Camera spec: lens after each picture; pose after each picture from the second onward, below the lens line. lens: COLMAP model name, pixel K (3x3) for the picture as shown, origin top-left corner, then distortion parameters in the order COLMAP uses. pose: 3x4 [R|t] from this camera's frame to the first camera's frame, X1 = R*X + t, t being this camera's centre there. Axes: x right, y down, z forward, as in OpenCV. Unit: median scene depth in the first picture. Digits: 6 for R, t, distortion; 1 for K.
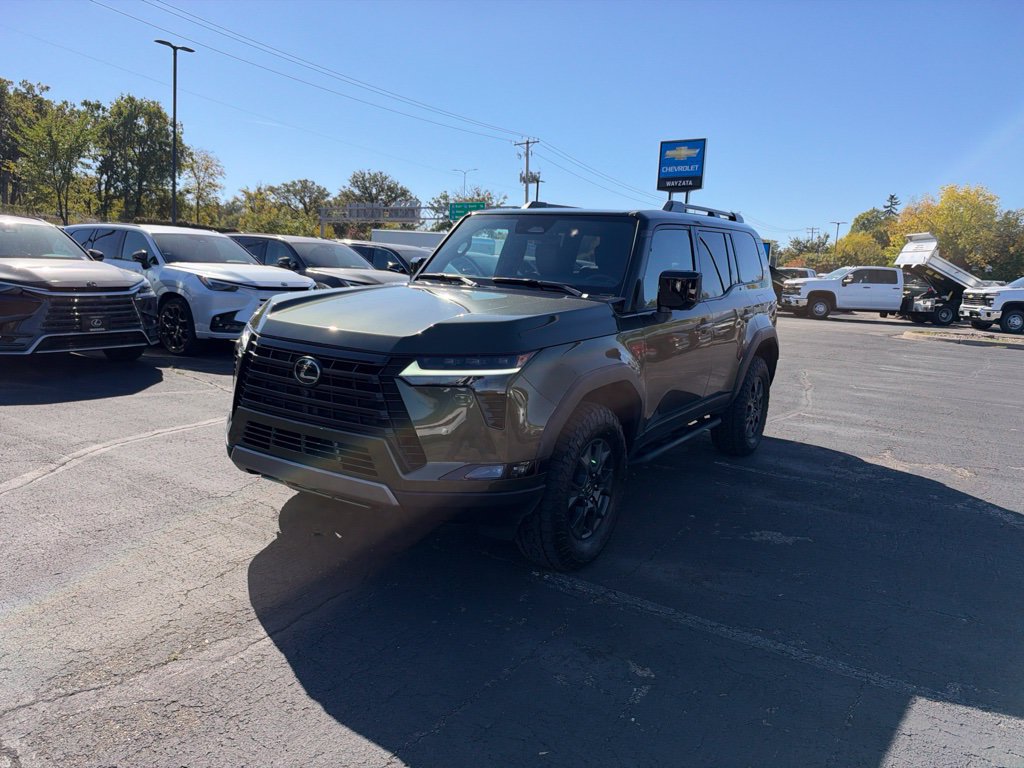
lens RADIAL K [[741.0, 0, 517.1], [0, 741.0, 381.4], [0, 0, 1]] dist [0.016285, -0.036010]
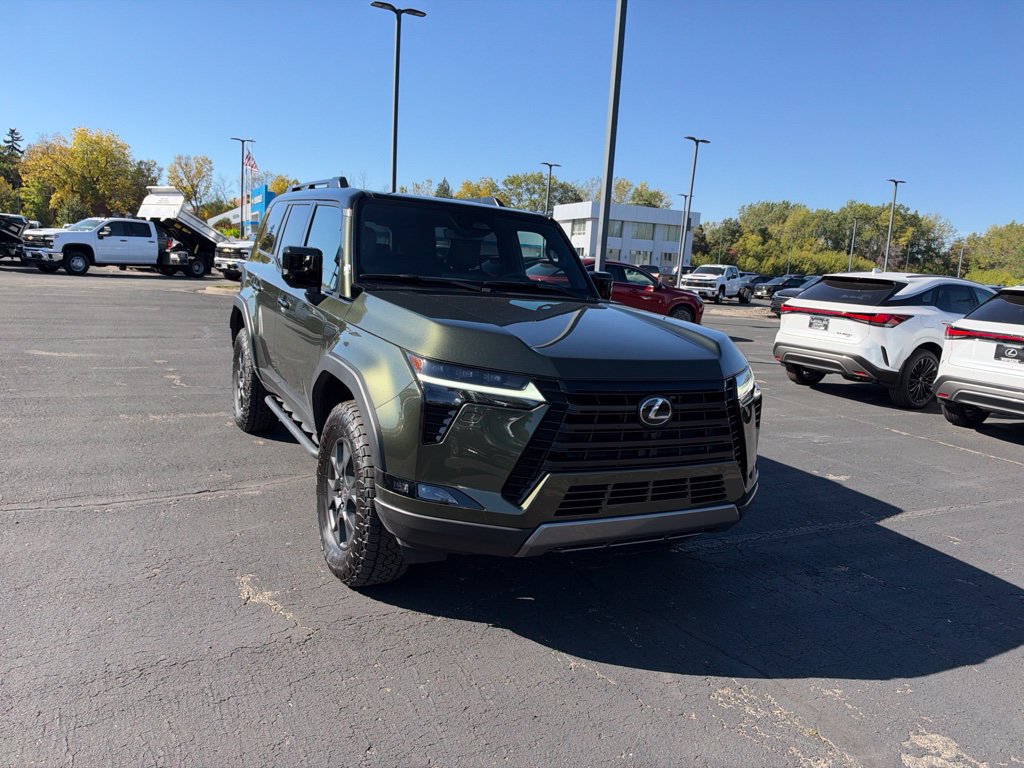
lens RADIAL K [[741.0, 0, 516.7], [0, 741.0, 384.2], [0, 0, 1]] dist [0.016285, -0.036010]
pose [[0.486933, -0.154273, 0.859707, -0.371105], [0.087082, 0.987949, 0.127963, -0.057366], [-0.869088, 0.012556, 0.494499, 0.231544]]
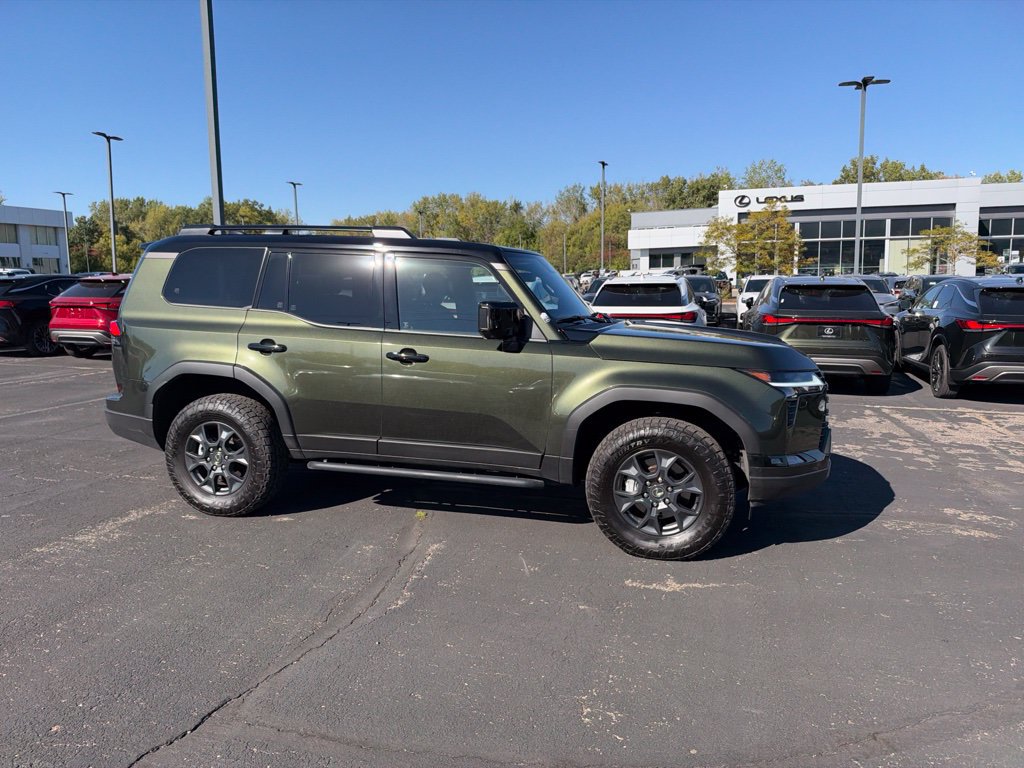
lens RADIAL K [[741.0, 0, 517.3], [0, 741.0, 380.4], [0, 0, 1]] dist [0.016285, -0.036010]
pose [[-0.299776, -0.173598, 0.938082, -0.490195], [0.132706, 0.966157, 0.221201, -0.139340], [-0.944735, 0.190800, -0.266593, 0.647393]]
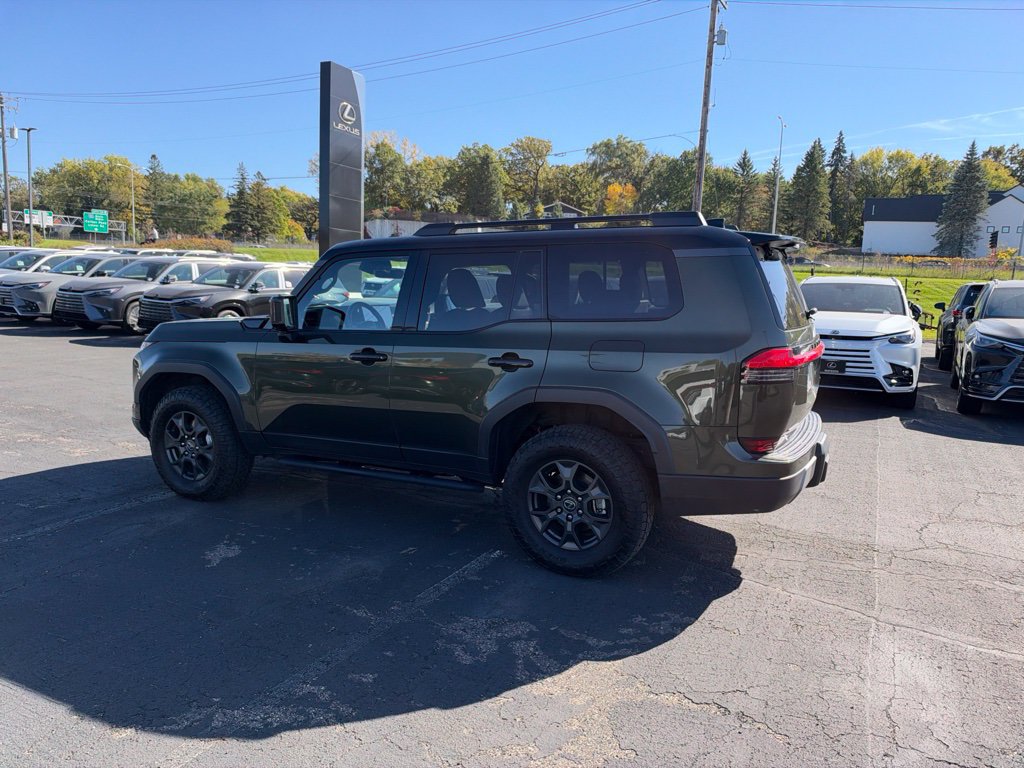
lens RADIAL K [[741.0, 0, 516.5], [0, 741.0, 382.4], [0, 0, 1]] dist [0.016285, -0.036010]
pose [[0.107408, 0.087766, -0.990334, 0.586115], [-0.169926, 0.983060, 0.068692, -0.067619], [0.979586, 0.160905, 0.120502, 0.525347]]
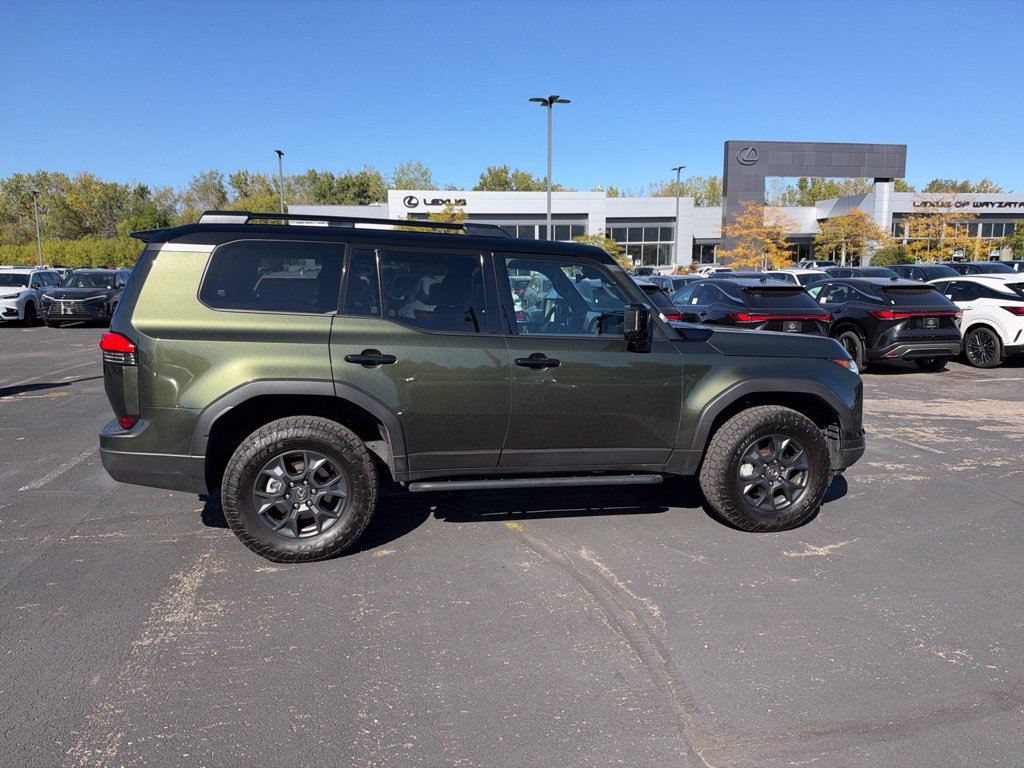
lens RADIAL K [[741.0, 0, 516.7], [0, 741.0, 391.0], [0, 0, 1]] dist [0.016285, -0.036010]
pose [[-0.699177, -0.157761, 0.697326, -0.335980], [0.071200, 0.955138, 0.287477, -0.171788], [-0.711395, 0.250646, -0.656577, 0.888928]]
